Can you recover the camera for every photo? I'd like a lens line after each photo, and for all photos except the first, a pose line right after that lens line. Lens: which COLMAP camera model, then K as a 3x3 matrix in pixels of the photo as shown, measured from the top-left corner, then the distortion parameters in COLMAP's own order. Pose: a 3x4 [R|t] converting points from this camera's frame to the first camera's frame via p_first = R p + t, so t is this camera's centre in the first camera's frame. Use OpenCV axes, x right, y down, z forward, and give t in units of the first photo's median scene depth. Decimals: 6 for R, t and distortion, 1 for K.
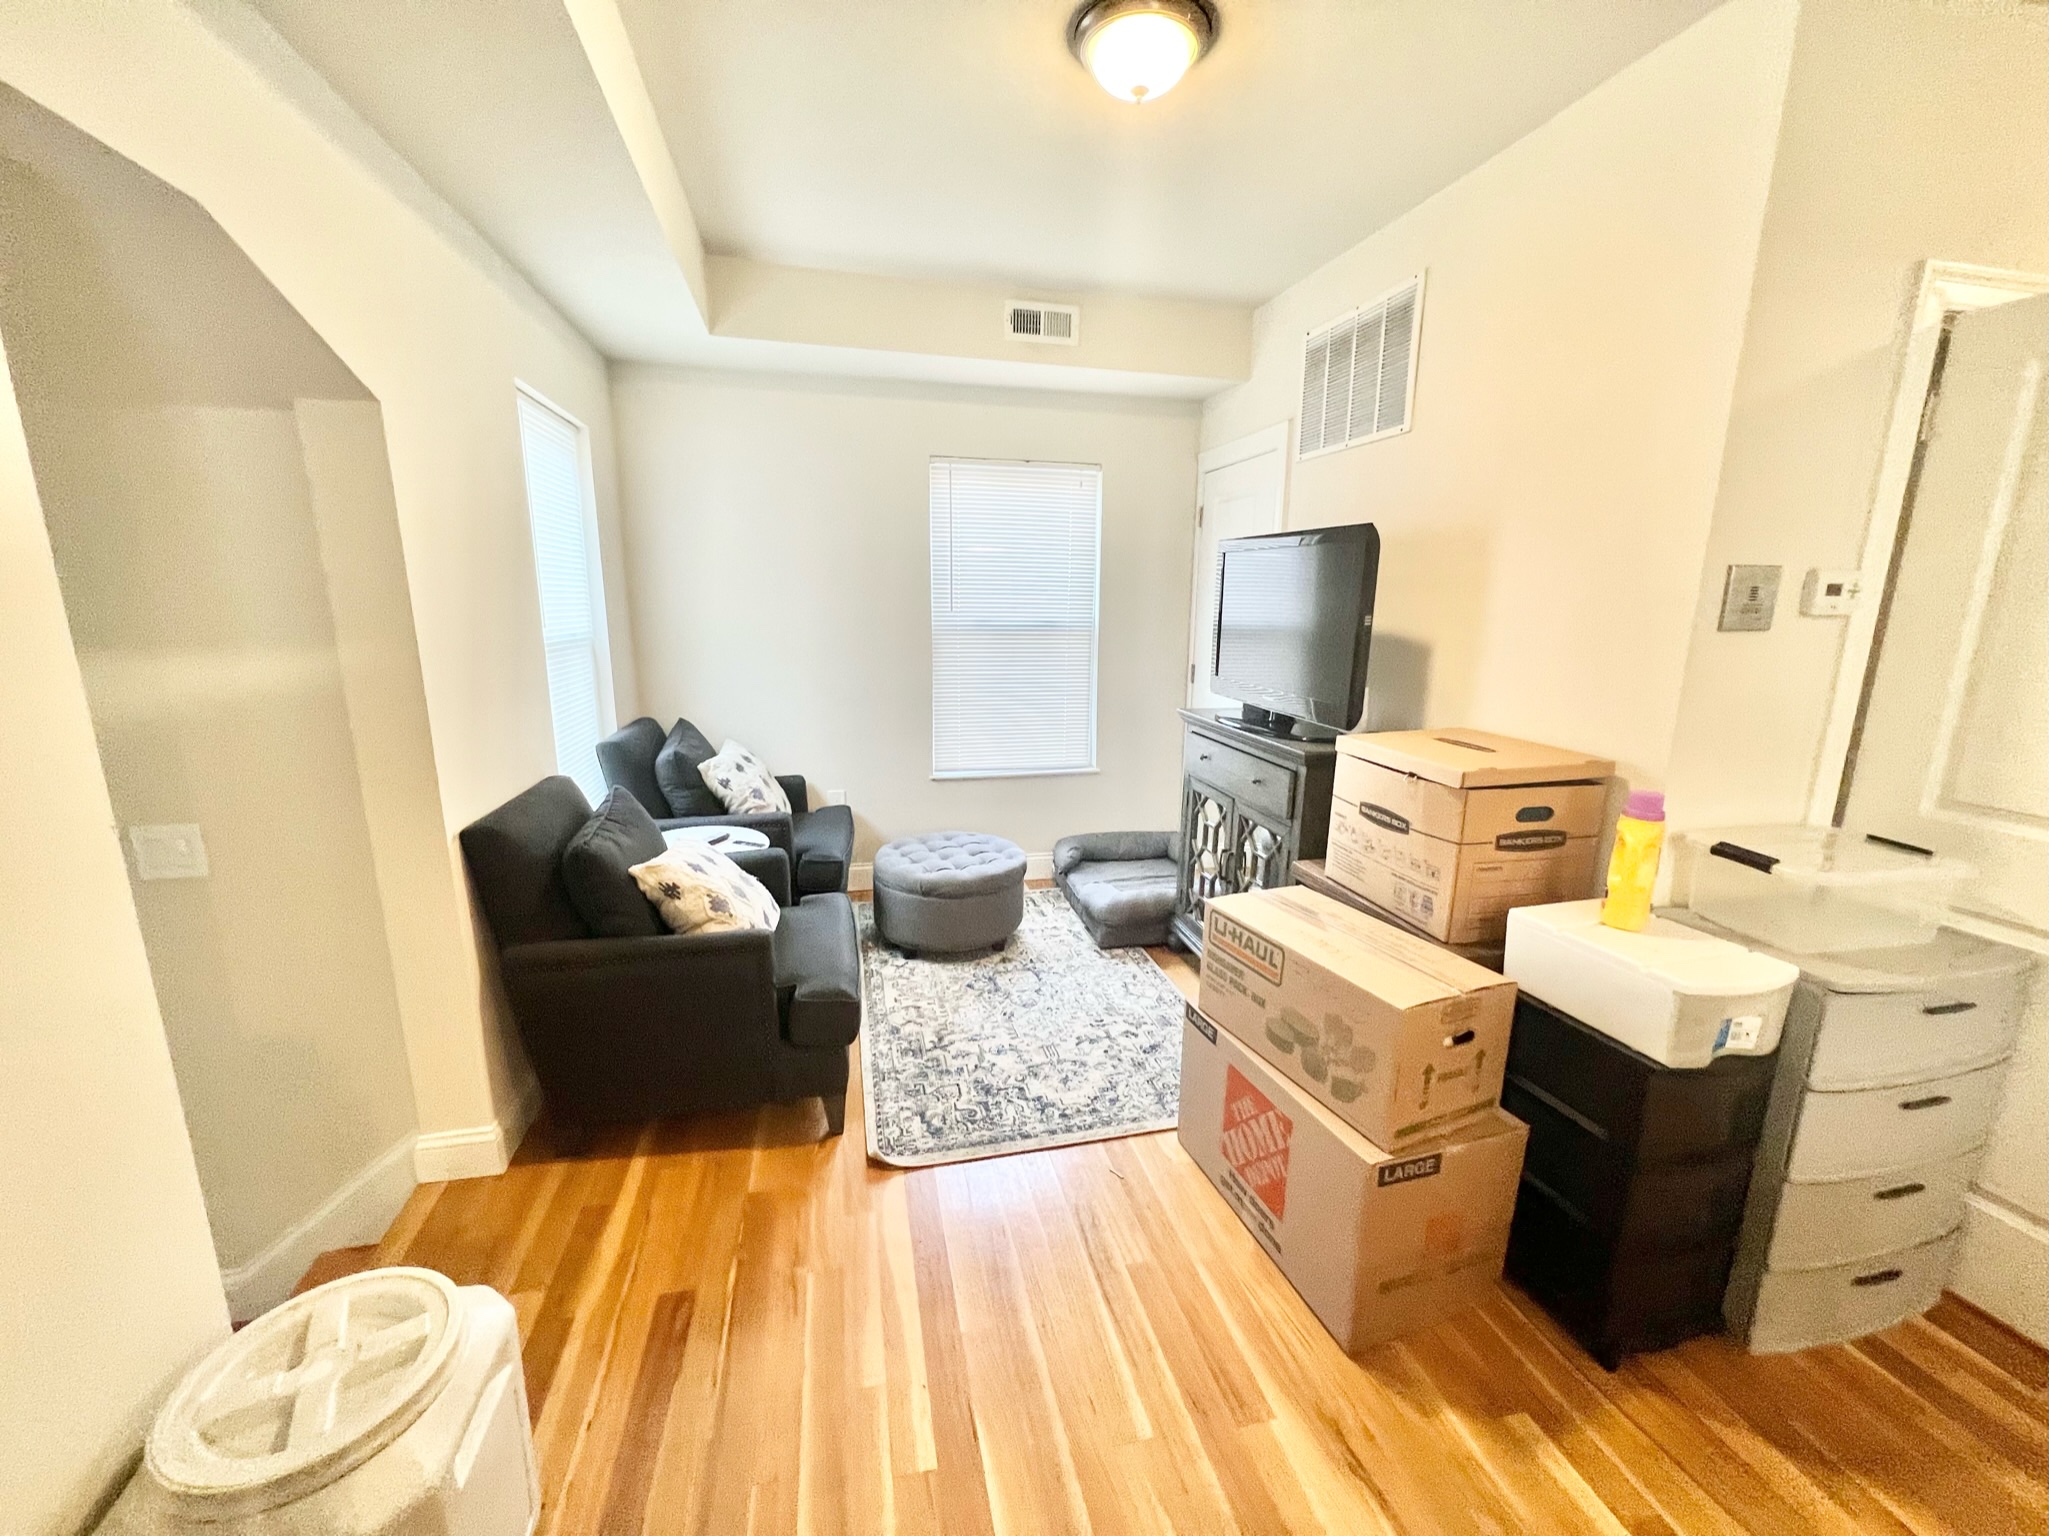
lens RADIAL K [[821.8, 0, 1027.2], [0, 821.8, 767.7], [0, 0, 1]] dist [-0.001234, 0.000293]
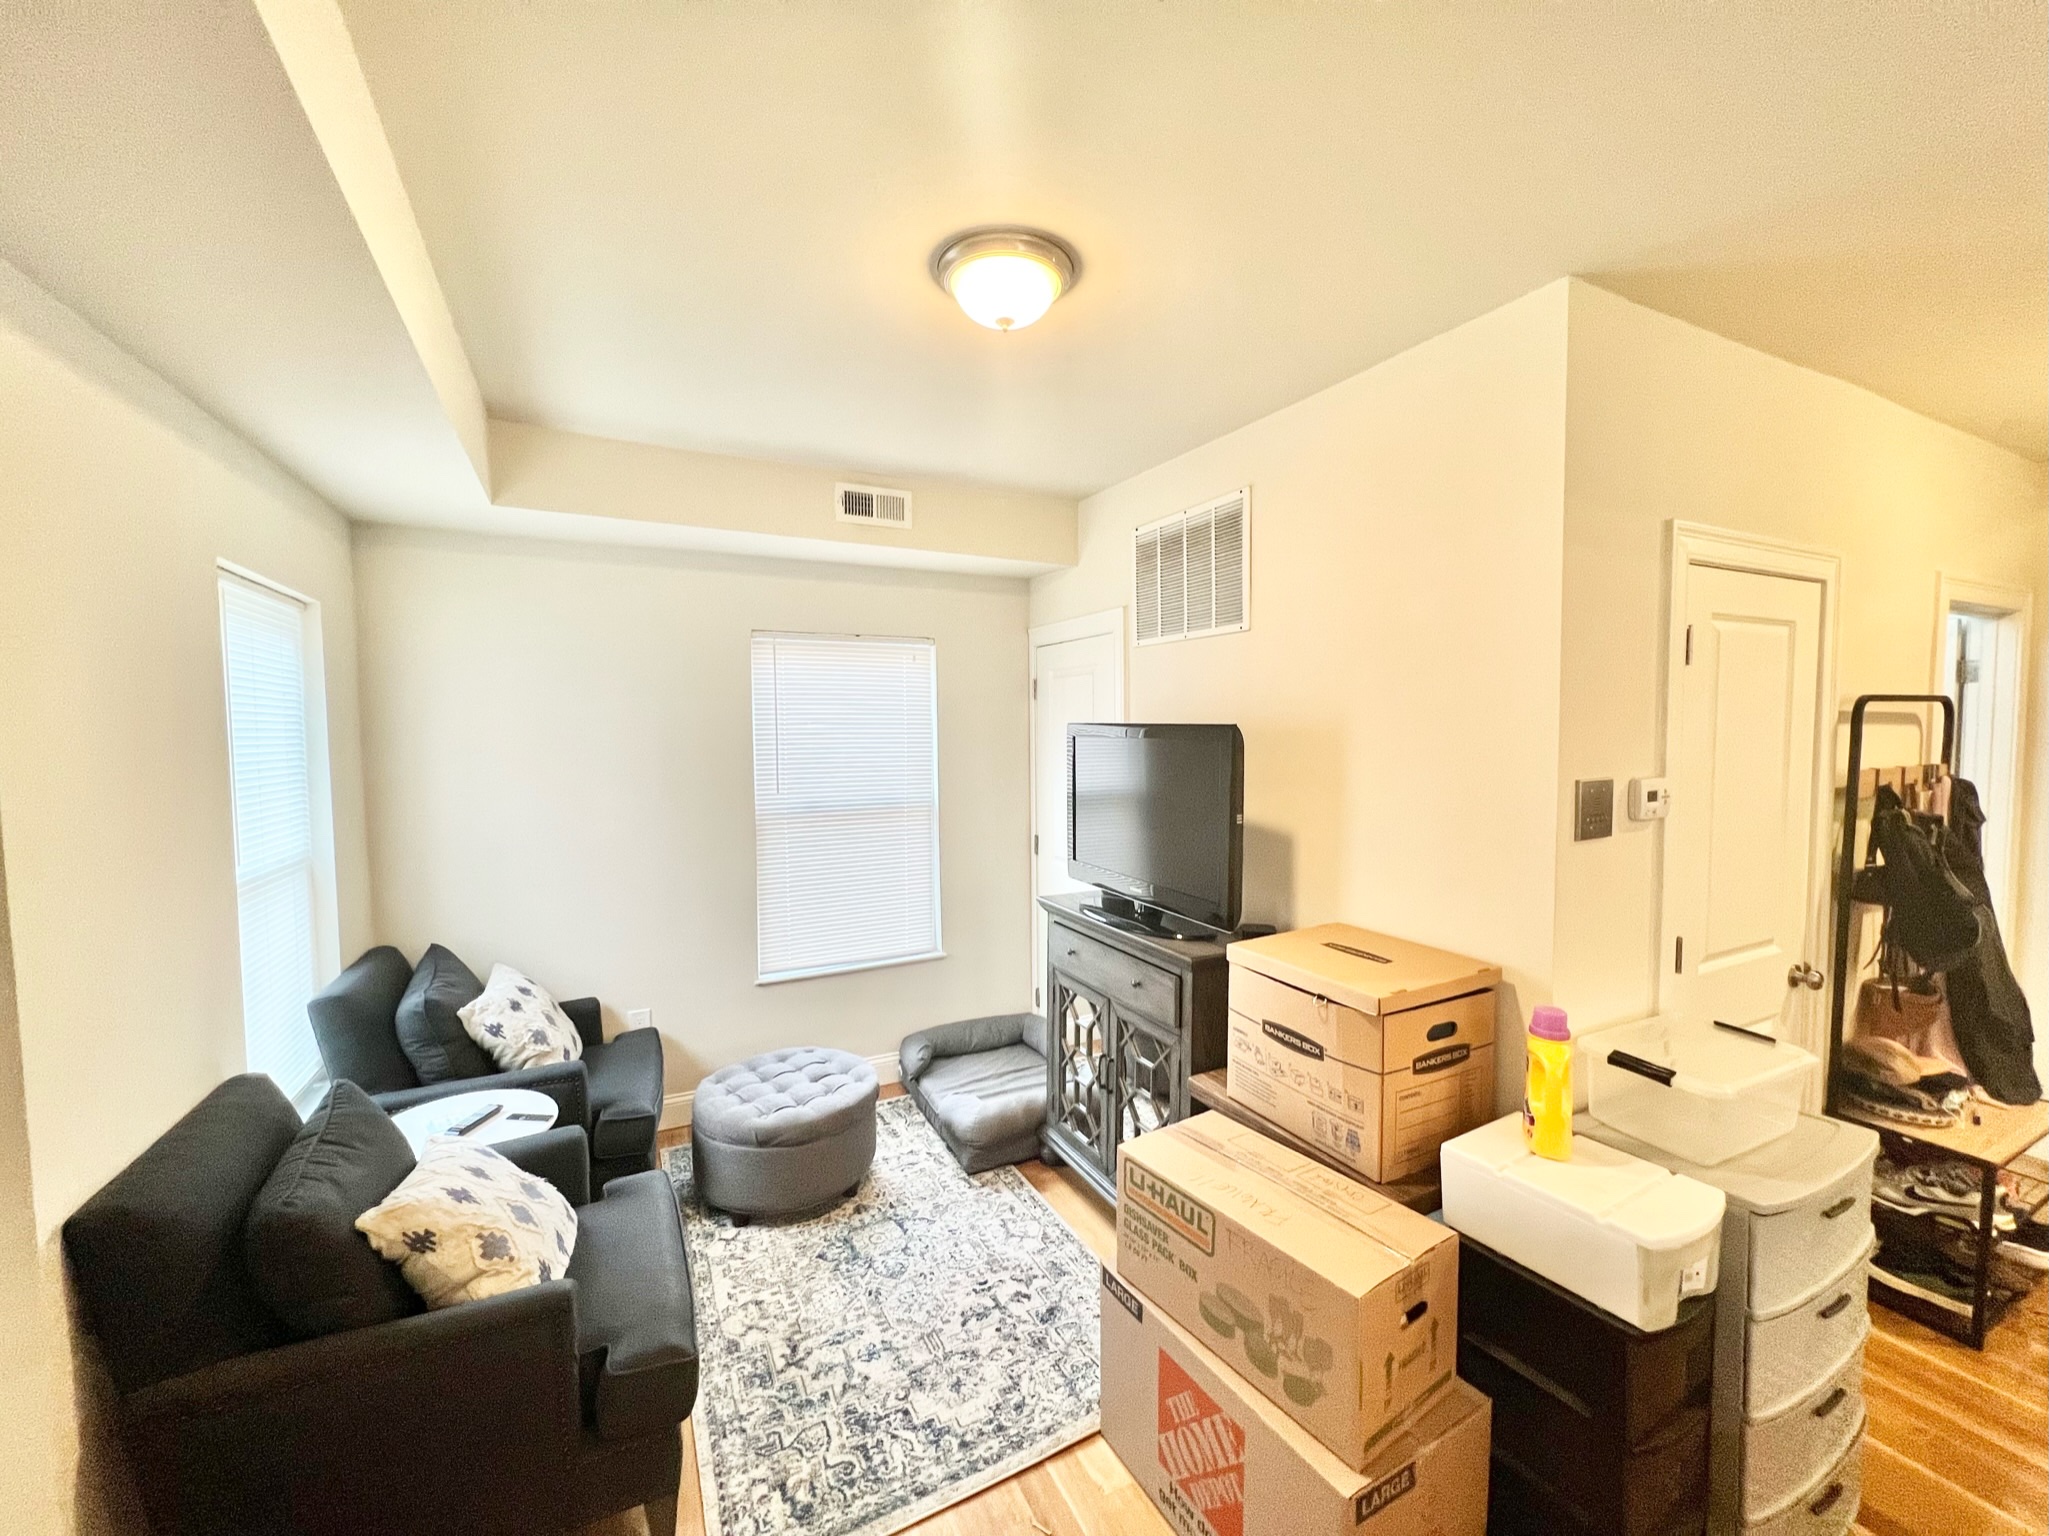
lens RADIAL K [[821.8, 0, 1027.8], [0, 821.8, 768.1], [0, 0, 1]] dist [-0.001234, 0.000293]
pose [[0.970604, -0.030814, 0.238703, -0.062137], [0.067040, 0.987133, -0.145167, -0.106723], [-0.231158, 0.156902, 0.960181, 0.094800]]
